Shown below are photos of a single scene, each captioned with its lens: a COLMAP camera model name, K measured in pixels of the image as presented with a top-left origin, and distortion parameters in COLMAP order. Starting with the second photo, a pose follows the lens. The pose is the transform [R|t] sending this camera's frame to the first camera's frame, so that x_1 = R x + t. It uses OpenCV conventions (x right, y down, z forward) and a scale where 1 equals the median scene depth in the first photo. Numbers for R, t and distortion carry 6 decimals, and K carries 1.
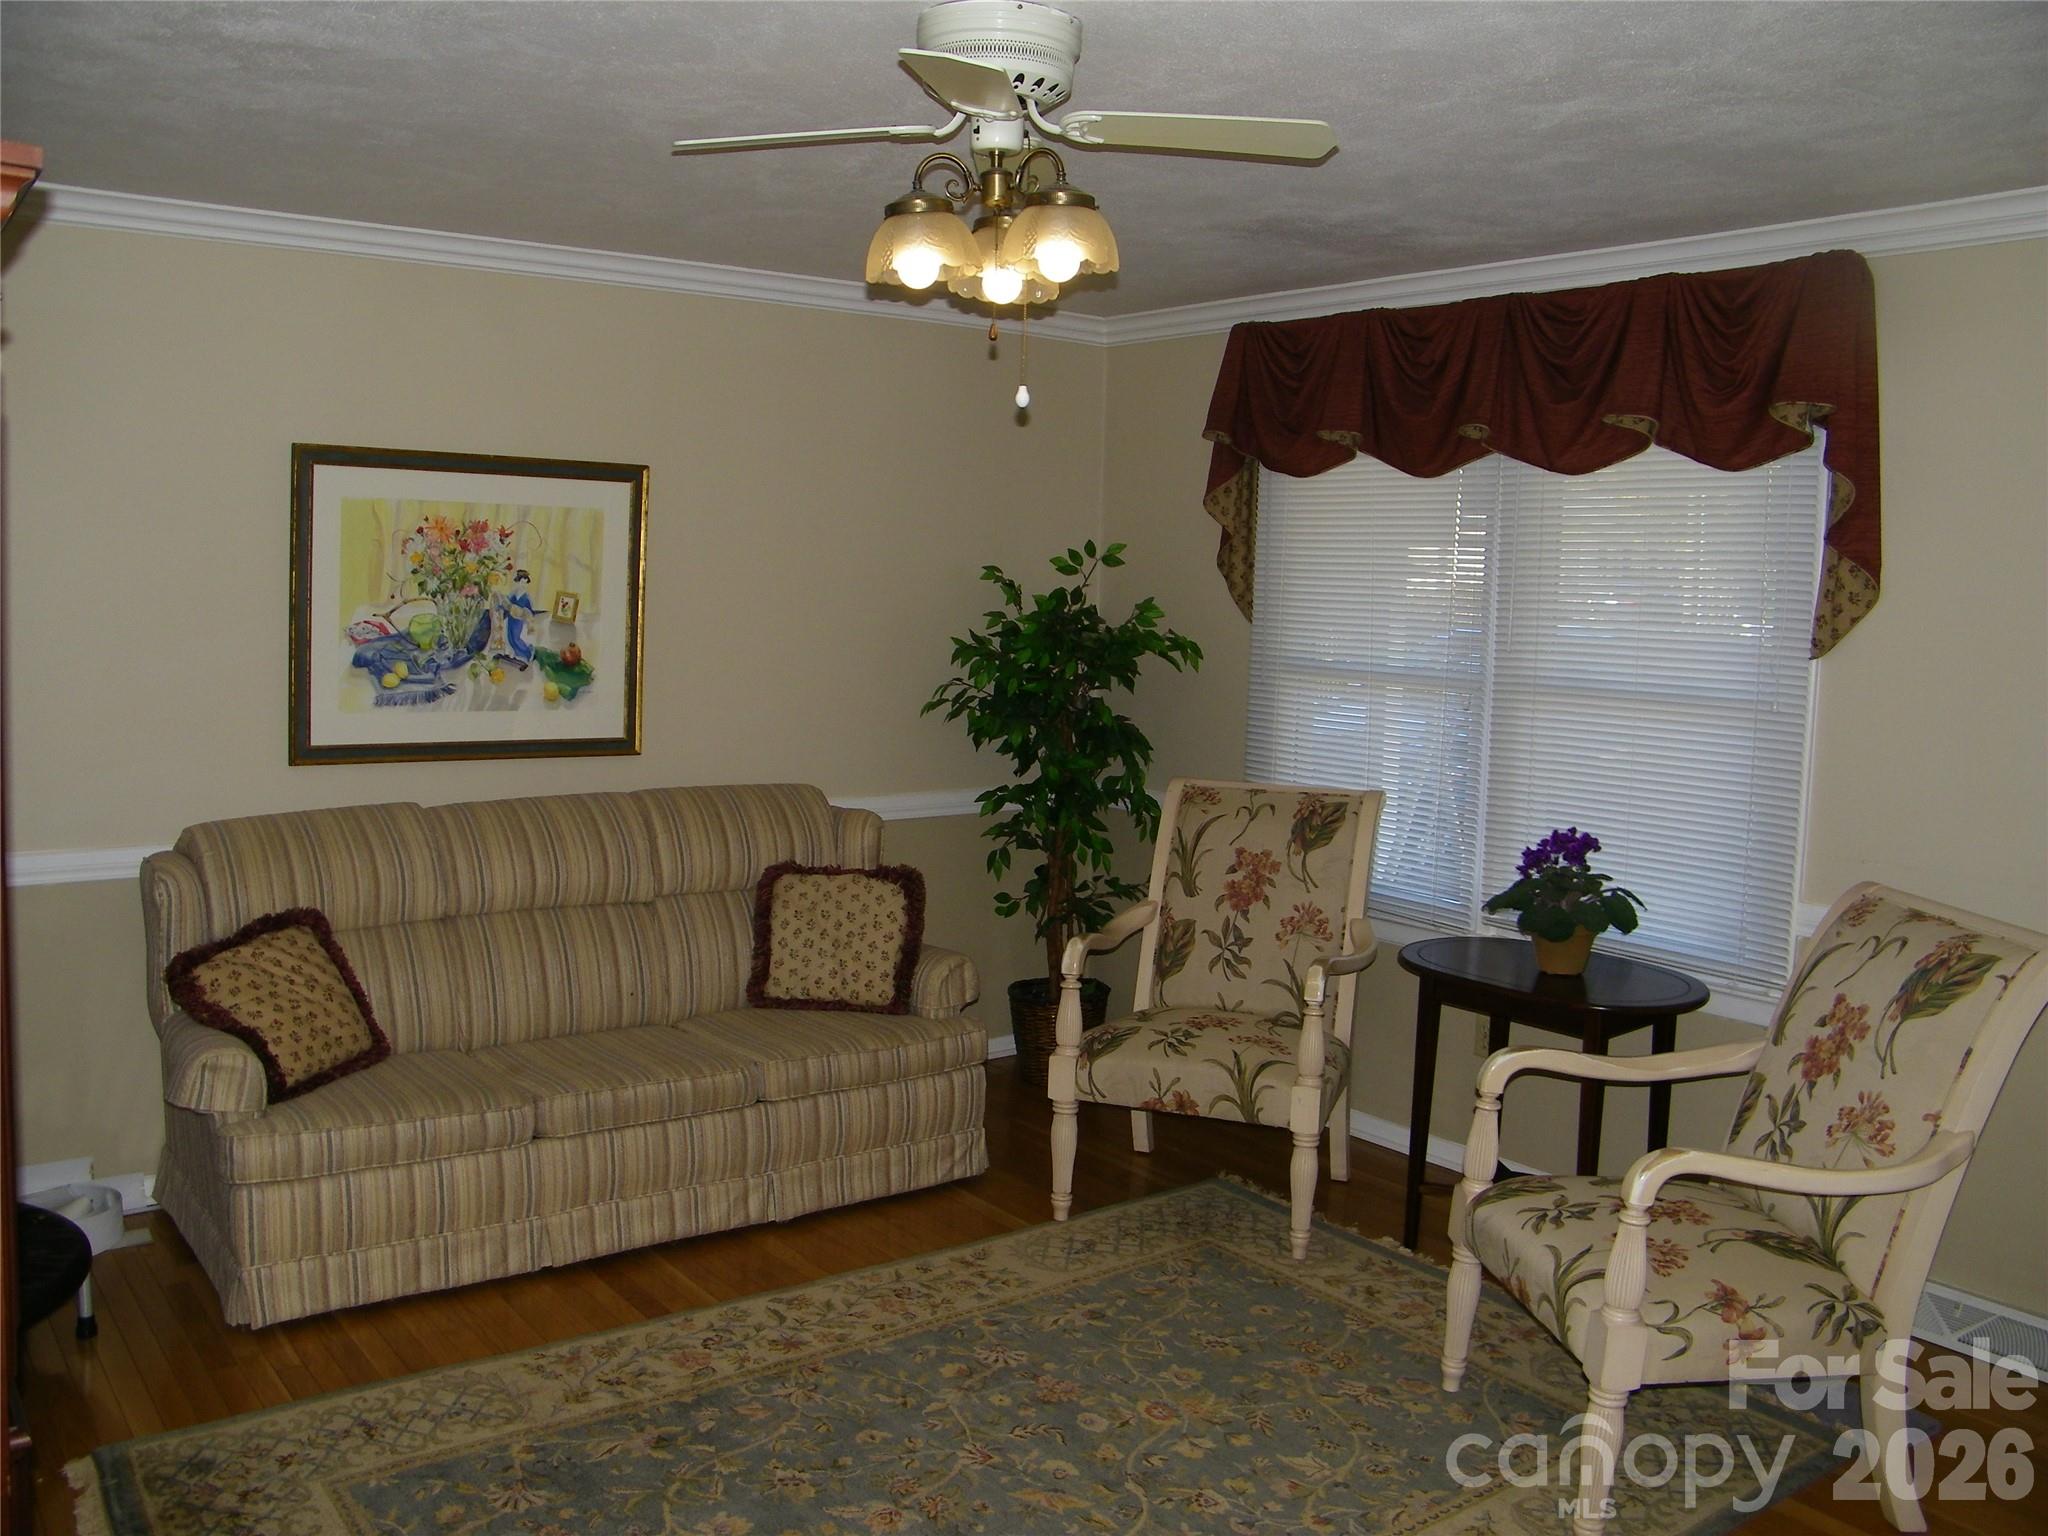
lens RADIAL K [[1706.9, 0, 1013.8], [0, 1706.9, 762.9], [0, 0, 1]] dist [-0.185622, 0.157297]
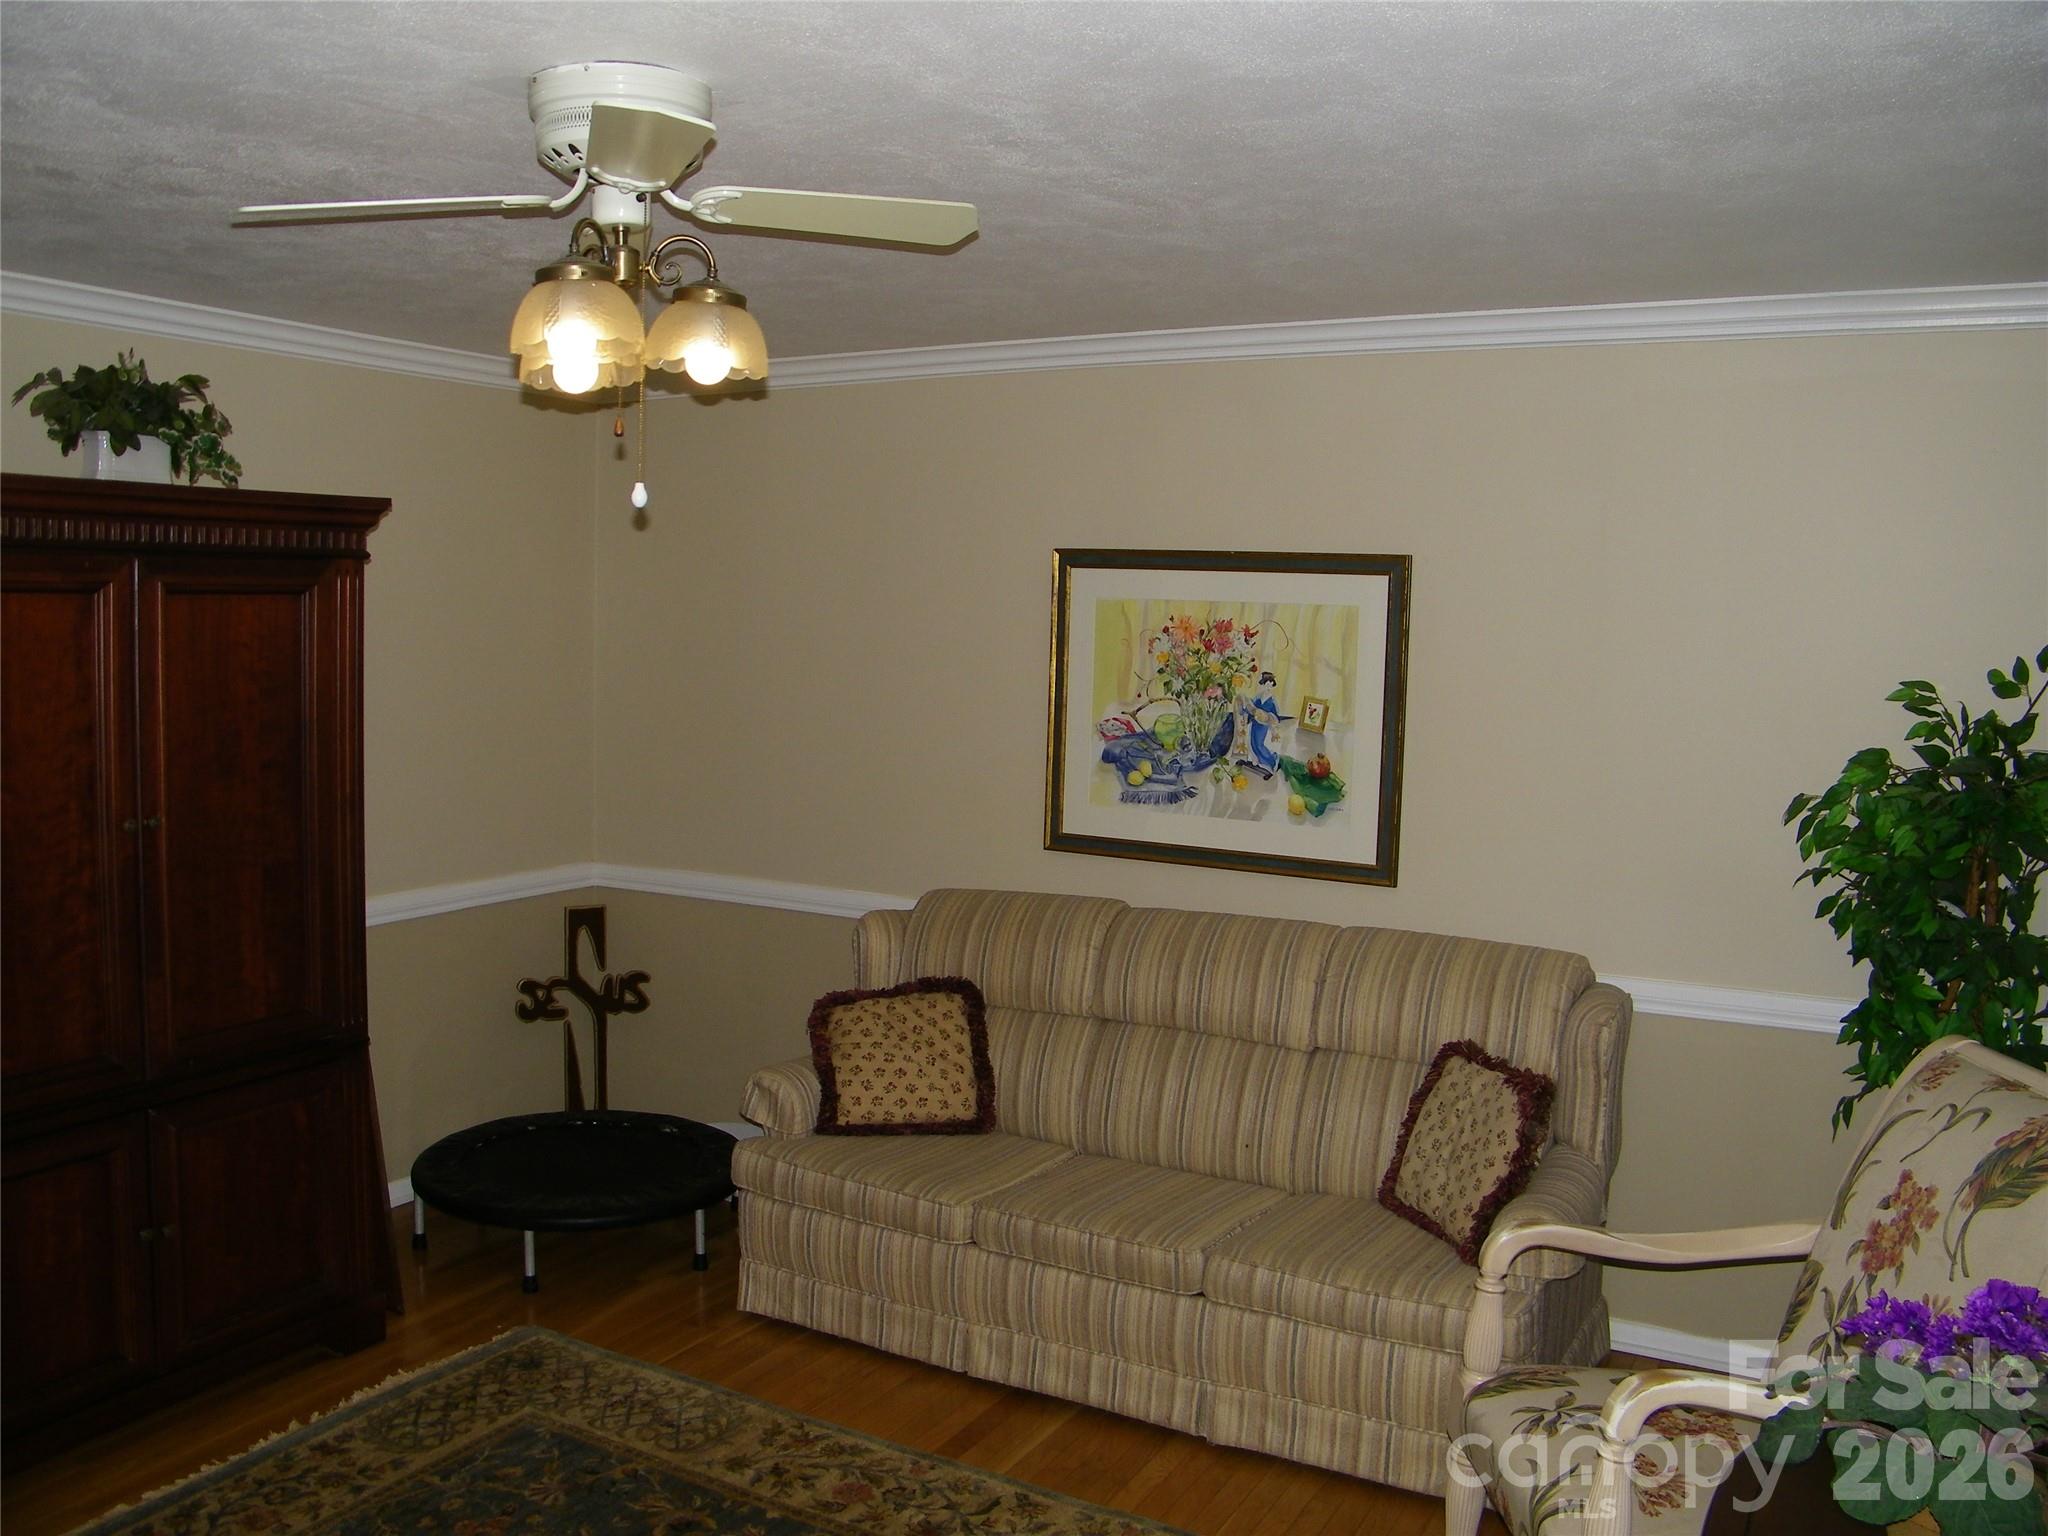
lens RADIAL K [[1706.9, 0, 1013.8], [0, 1706.9, 762.9], [0, 0, 1]] dist [-0.185622, 0.157297]
pose [[0.400891, 0.059293, -0.914205, 0.534000], [-0.110075, 0.993791, 0.016186, -0.066370], [0.909489, 0.094143, 0.404929, 0.507573]]
